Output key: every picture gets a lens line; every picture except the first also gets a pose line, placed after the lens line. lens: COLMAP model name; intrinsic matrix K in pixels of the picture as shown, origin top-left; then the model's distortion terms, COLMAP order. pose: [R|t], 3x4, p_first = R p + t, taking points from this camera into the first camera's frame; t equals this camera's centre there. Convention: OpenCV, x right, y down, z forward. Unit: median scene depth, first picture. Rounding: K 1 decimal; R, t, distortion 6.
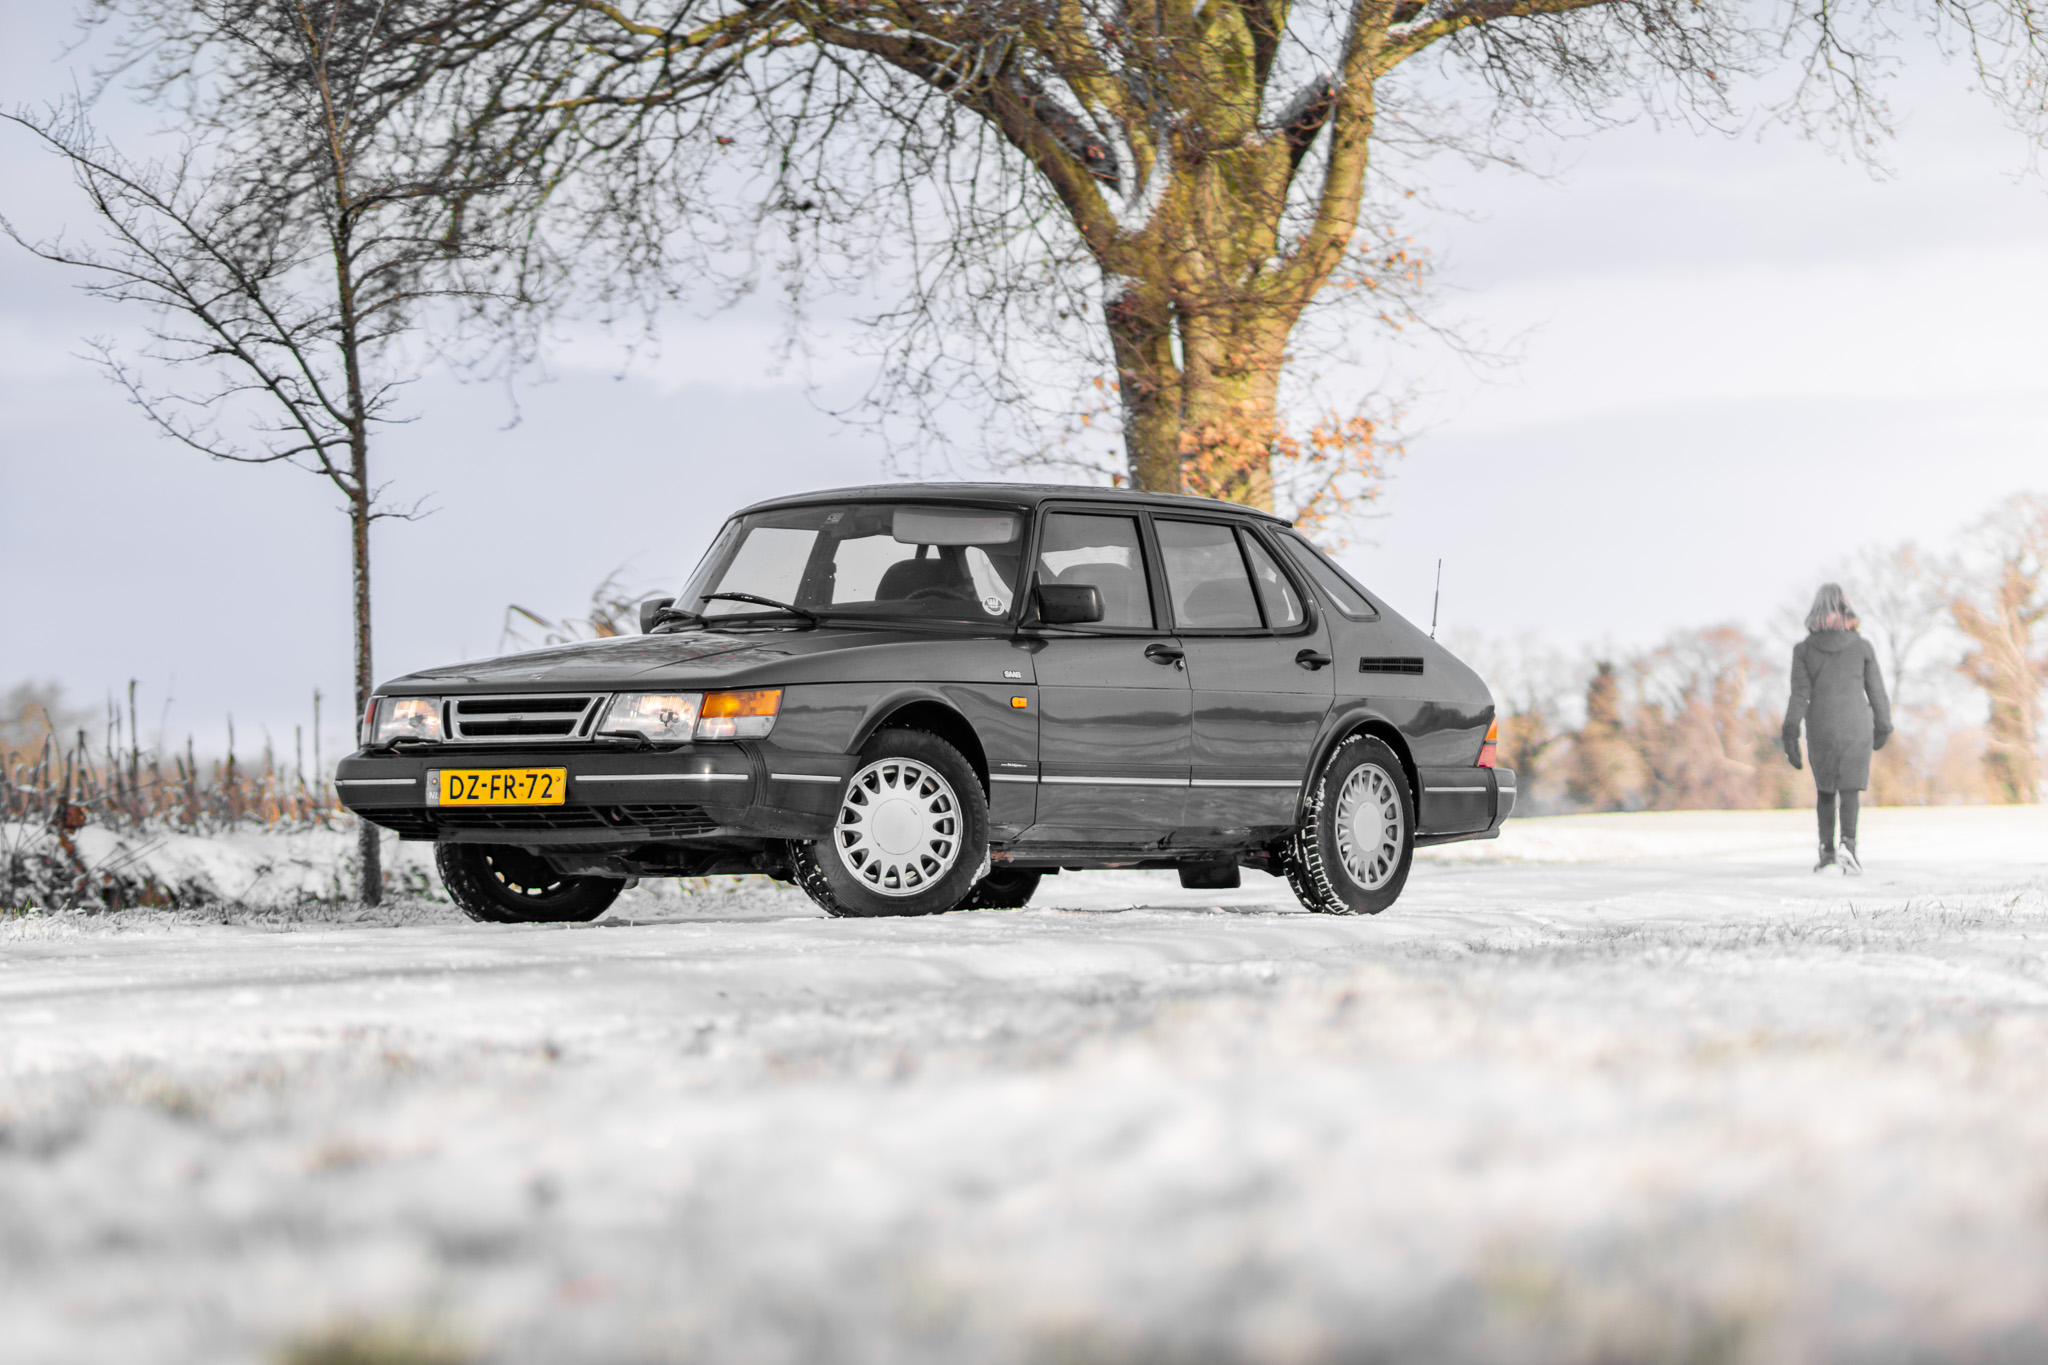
lens RADIAL K [[7622.4, 0, 1024.1], [0, 7622.4, 679.4], [0, 0, 1]] dist [0.065545, 0.000000]
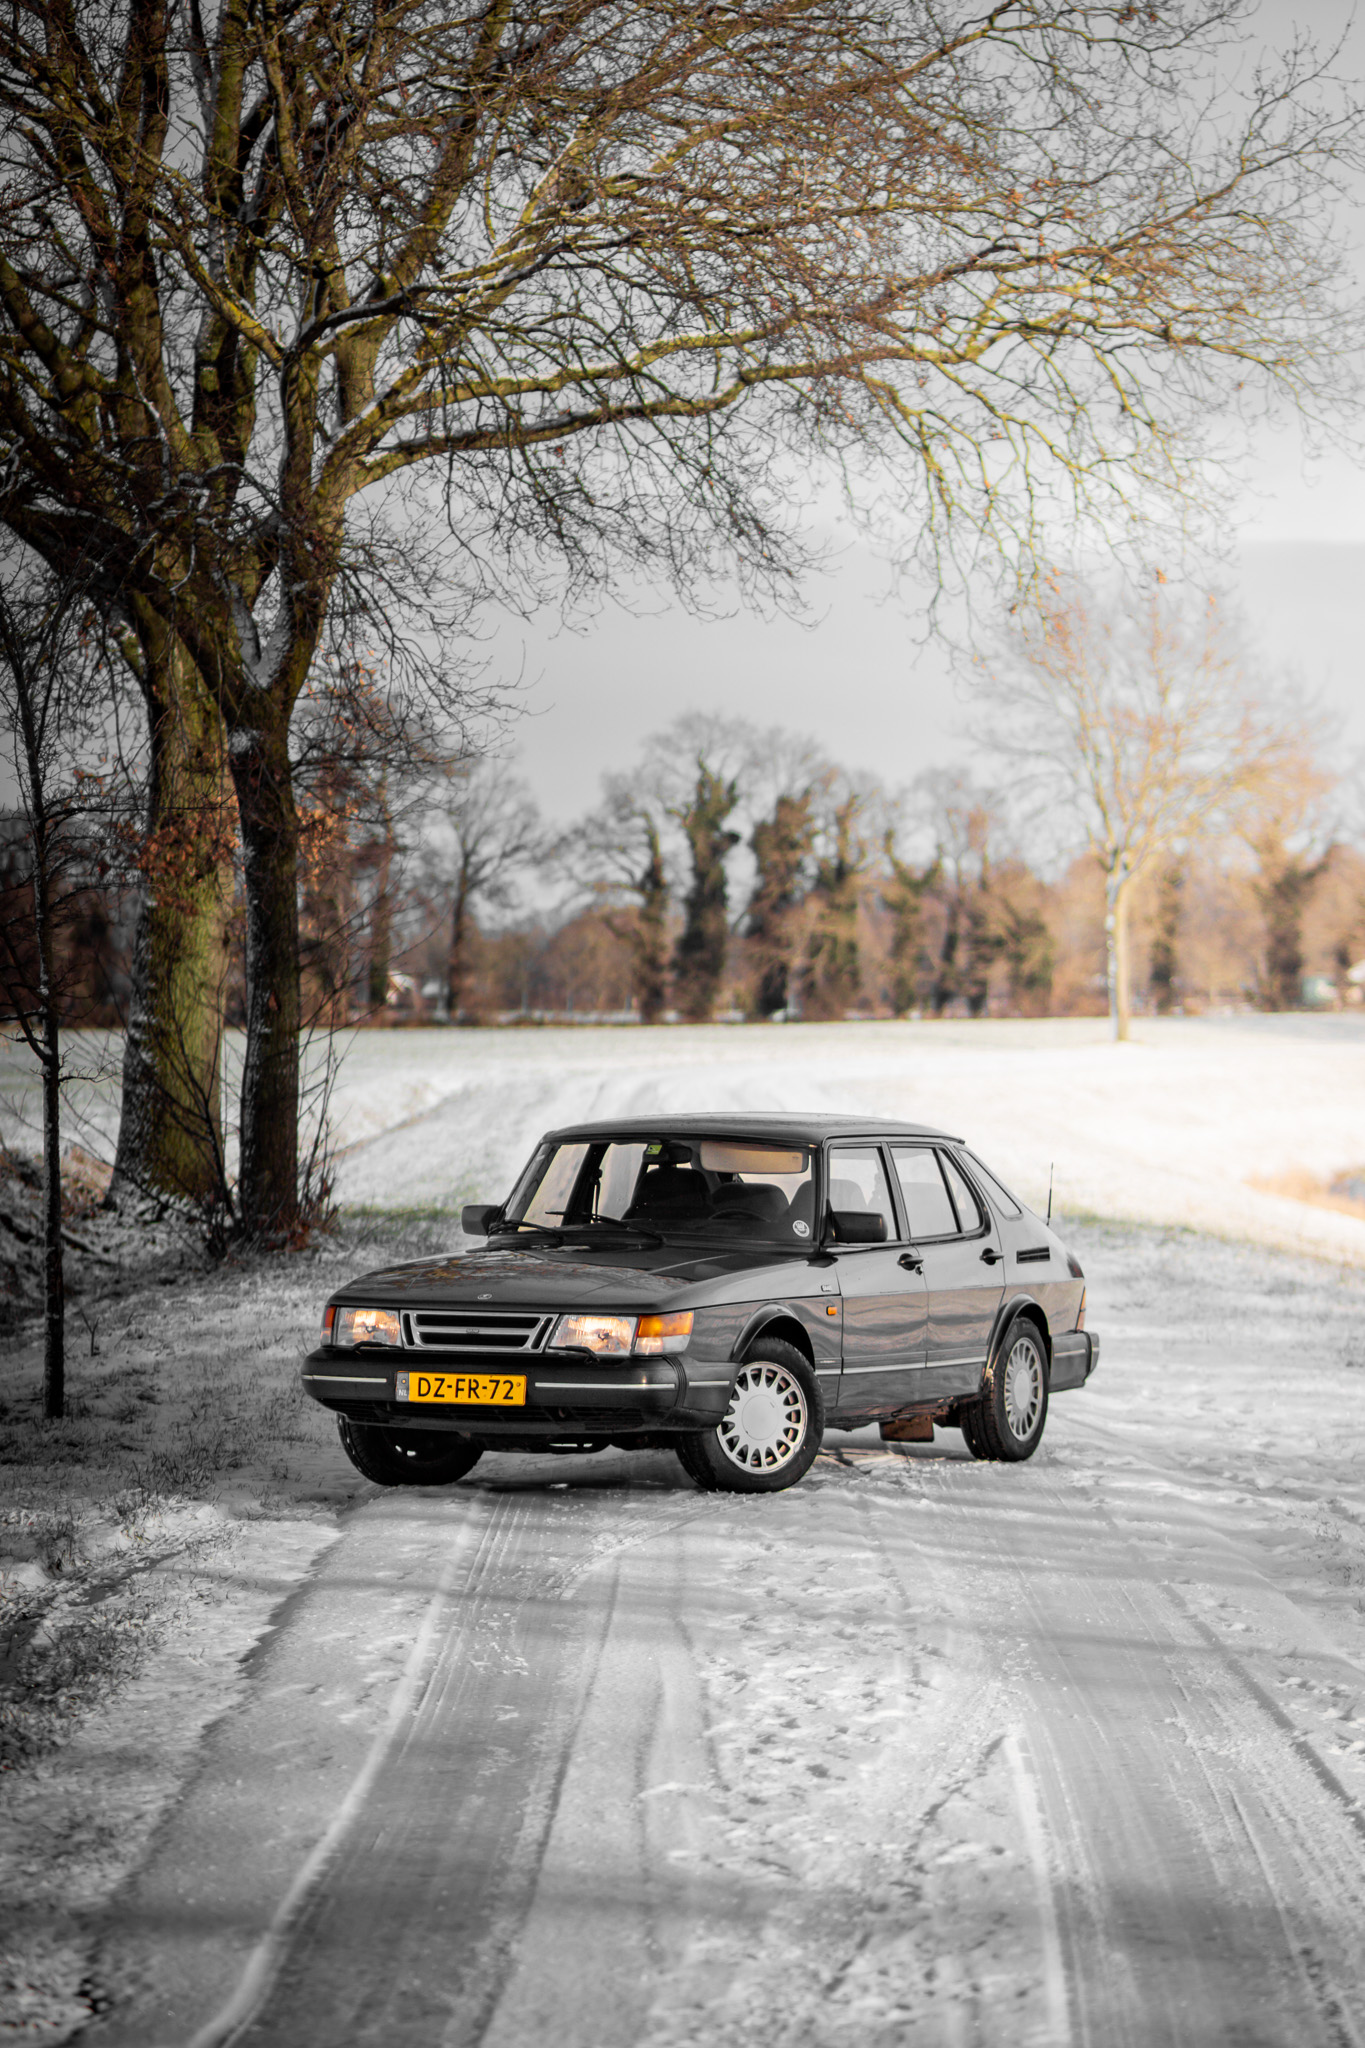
lens RADIAL K [[7622.4, 0, 664.0], [0, 7622.4, 1036.1], [0, 0, 1]] dist [0.065545, 0.000000]
pose [[0.982355, 0.016366, 0.186310, -0.253034], [-0.021434, 0.999452, 0.025222, -0.070578], [-0.185795, -0.028771, 0.982167, -0.204617]]
